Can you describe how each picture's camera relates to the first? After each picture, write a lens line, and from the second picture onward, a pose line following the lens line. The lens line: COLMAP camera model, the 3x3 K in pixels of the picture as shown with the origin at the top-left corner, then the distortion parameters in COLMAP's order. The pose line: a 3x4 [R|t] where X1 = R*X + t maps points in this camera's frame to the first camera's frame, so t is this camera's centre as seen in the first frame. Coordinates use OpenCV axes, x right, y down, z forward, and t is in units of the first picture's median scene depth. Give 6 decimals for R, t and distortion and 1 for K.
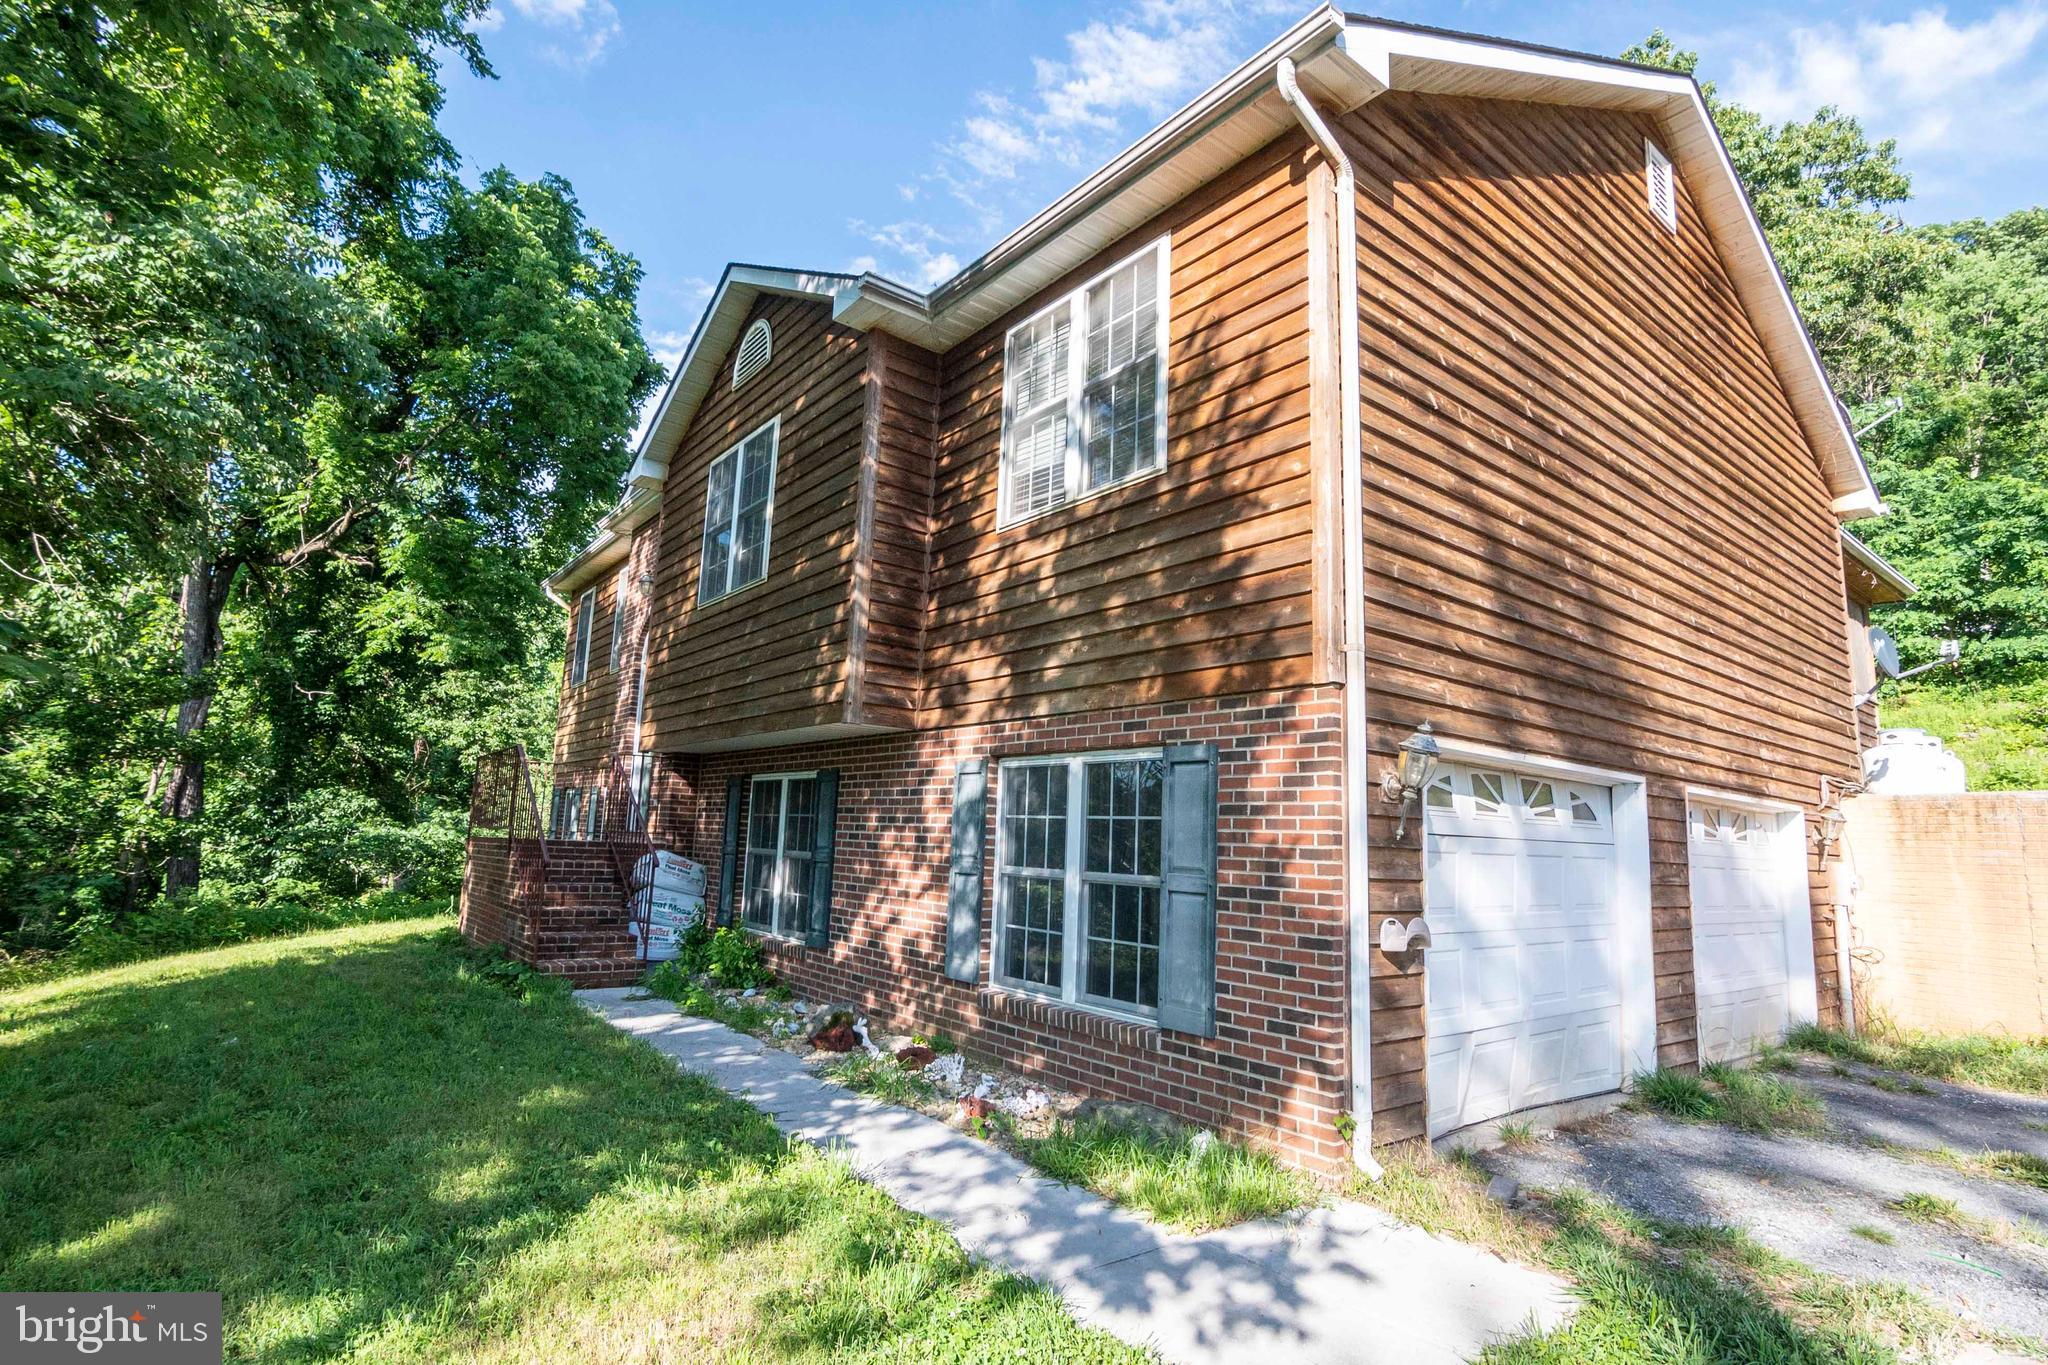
lens RADIAL K [[1010.5, 0, 978.7], [0, 1010.5, 676.5], [0, 0, 1]] dist [-0.029795, 0.009738]
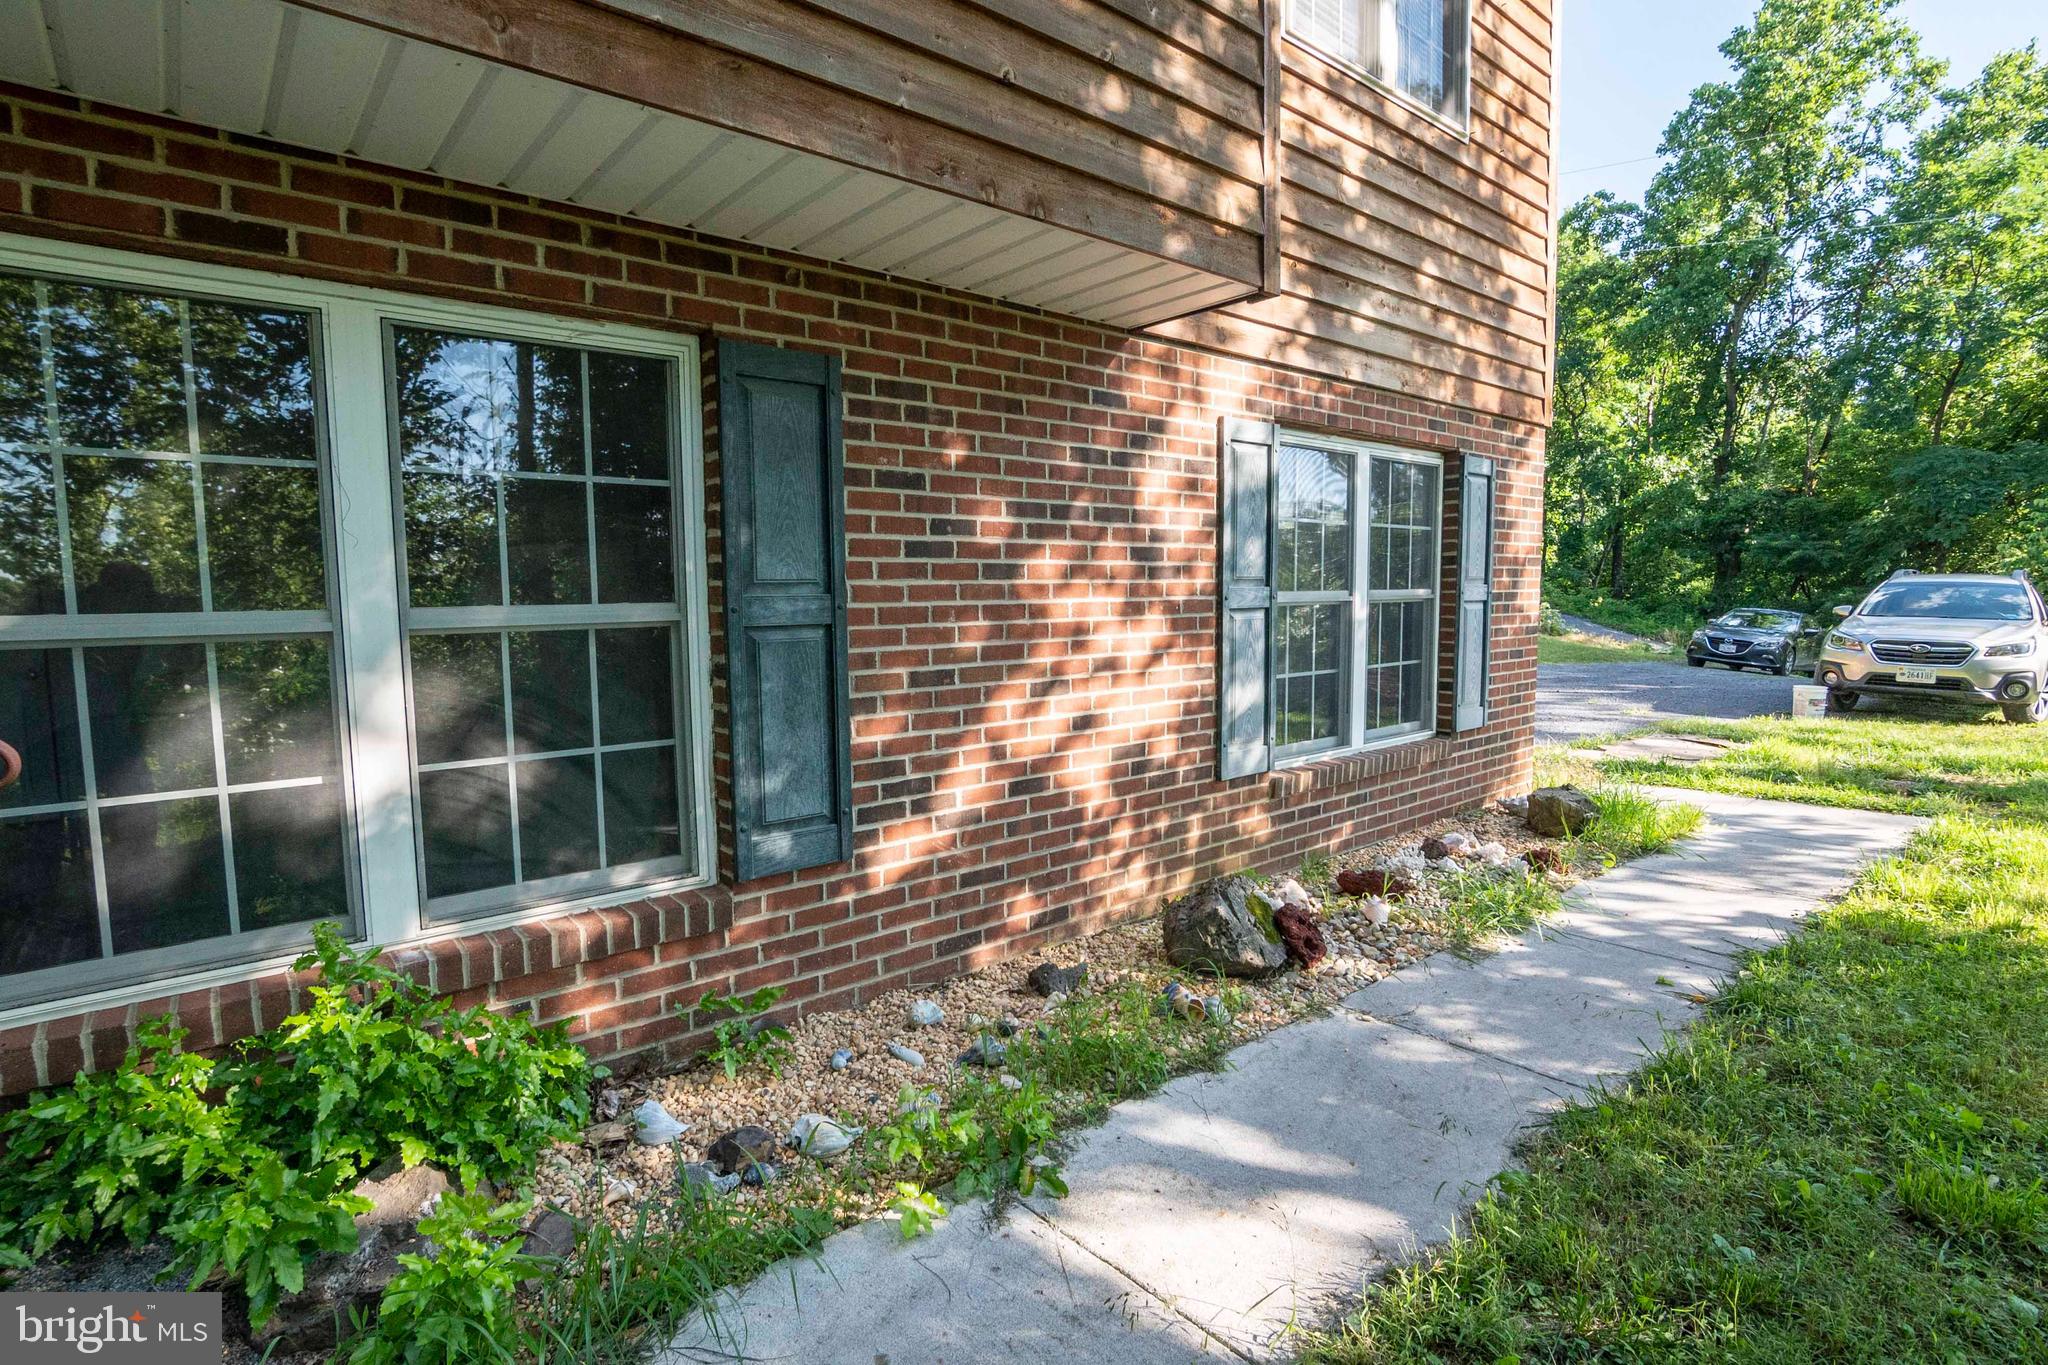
lens RADIAL K [[1010.5, 0, 1016.5], [0, 1010.5, 686.8], [0, 0, 1]] dist [-0.029795, 0.009738]
pose [[-0.062550, -0.136559, 0.988655, -0.580190], [-0.149875, 0.980647, 0.125970, 0.174340], [-0.986724, -0.140295, -0.081806, 1.112343]]
